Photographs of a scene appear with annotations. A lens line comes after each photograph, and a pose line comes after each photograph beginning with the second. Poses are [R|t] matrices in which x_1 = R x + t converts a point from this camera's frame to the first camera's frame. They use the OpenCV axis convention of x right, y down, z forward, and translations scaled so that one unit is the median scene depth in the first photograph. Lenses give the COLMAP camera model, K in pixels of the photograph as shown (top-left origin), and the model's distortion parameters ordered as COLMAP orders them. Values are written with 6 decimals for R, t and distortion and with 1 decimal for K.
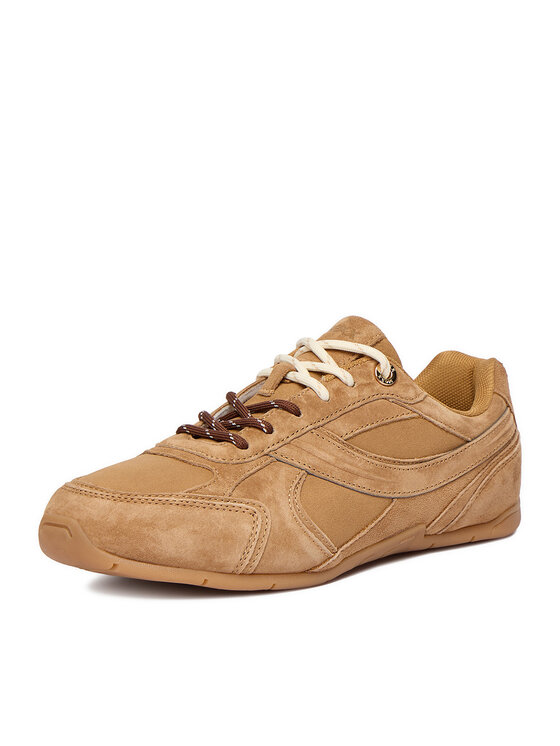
lens RADIAL K [[2212.9, 0, 281.4], [0, 2212.9, 374.1], [0, 0, 1]] dist [1.290501, 0.000000]
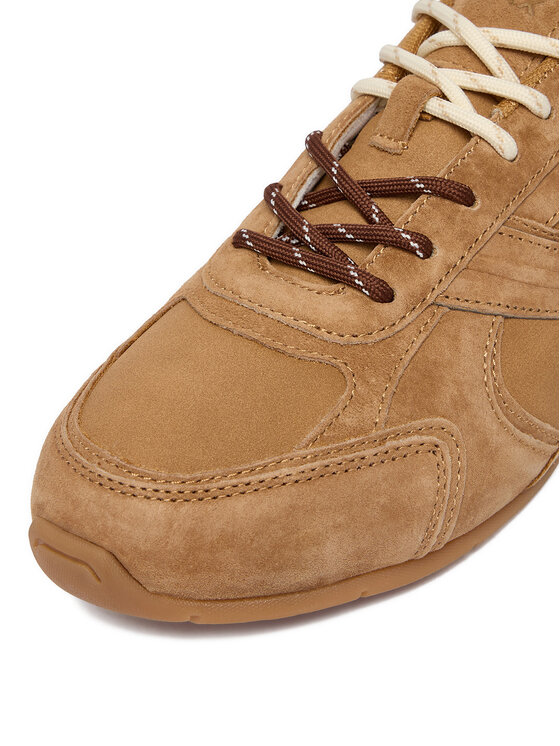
lens RADIAL K [[1526.3, 0, 279.4], [0, 1526.3, 373.1], [0, 0, 1]] dist [-0.279057, 0.000000]
pose [[0.986648, -0.151699, 0.059265, -0.064121], [0.109606, 0.887633, 0.447318, -0.110154], [-0.120463, -0.434850, 0.892409, 0.681848]]
